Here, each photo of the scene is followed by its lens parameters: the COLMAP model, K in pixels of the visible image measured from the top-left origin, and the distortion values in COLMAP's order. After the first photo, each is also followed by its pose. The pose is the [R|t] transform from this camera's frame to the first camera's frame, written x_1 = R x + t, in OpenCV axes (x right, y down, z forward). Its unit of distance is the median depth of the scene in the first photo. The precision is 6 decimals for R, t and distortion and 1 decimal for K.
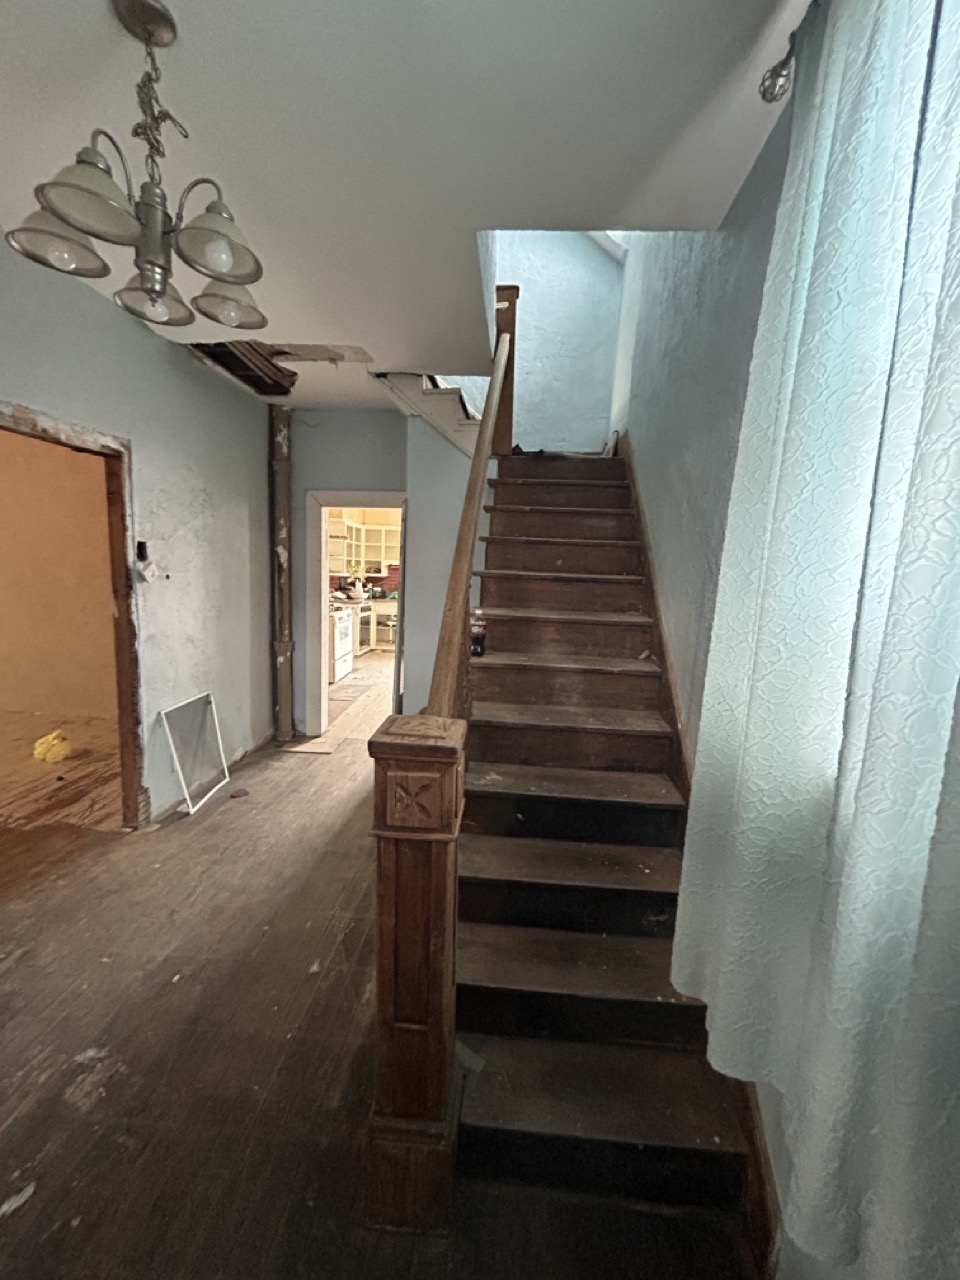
lens RADIAL K [[524.6, 0, 481.0], [0, 524.6, 637.1], [0, 0, 1]] dist [-0.002475, 0.001046]
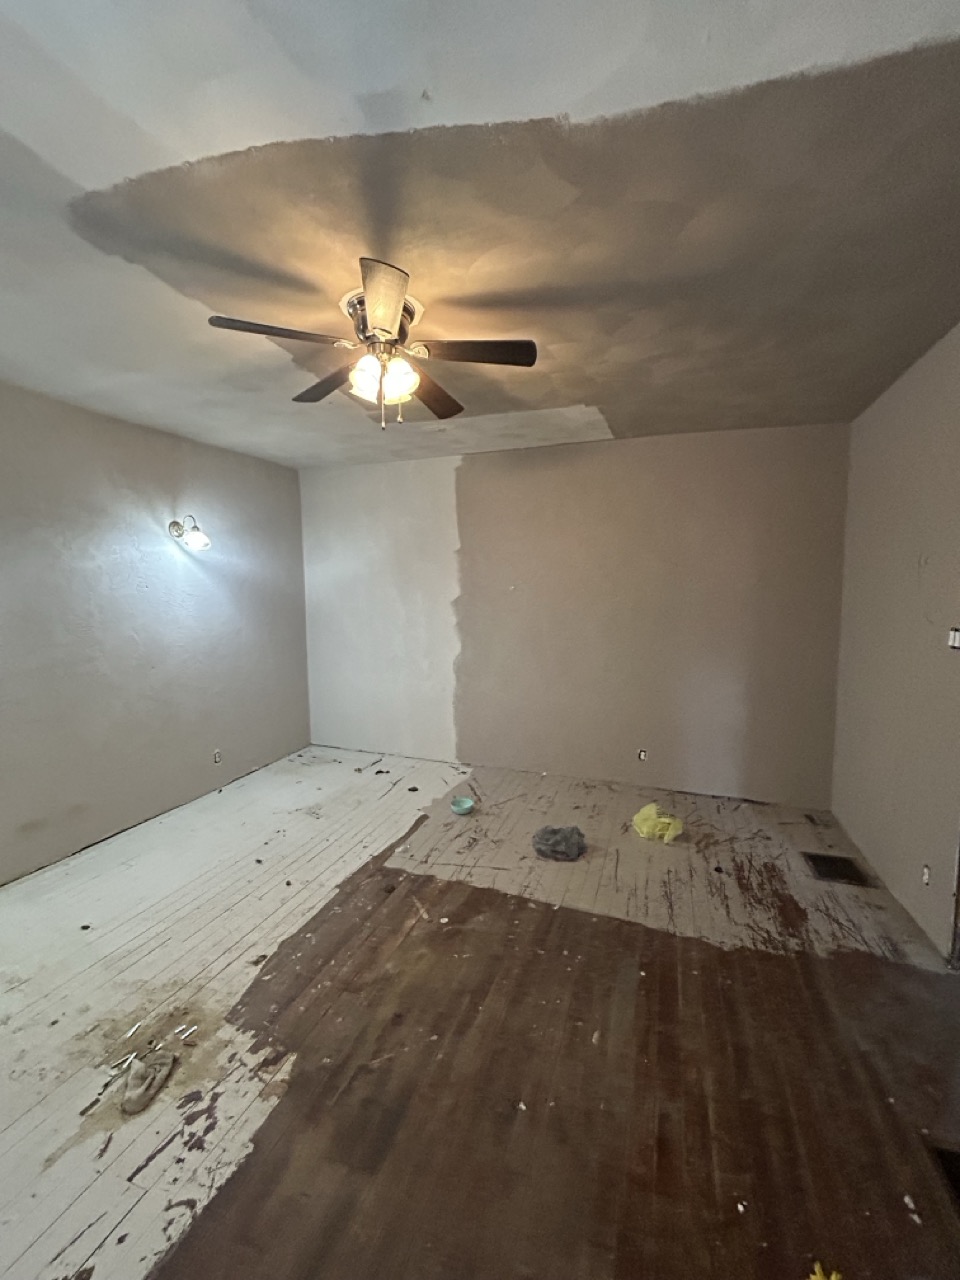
lens RADIAL K [[524.6, 0, 478.5], [0, 524.6, 639.3], [0, 0, 1]] dist [-0.002475, 0.001046]
pose [[0.961187, -0.023672, -0.274879, -0.981312], [0.004550, 0.997537, -0.069997, -0.040740], [0.275859, 0.066029, 0.958928, 0.076701]]
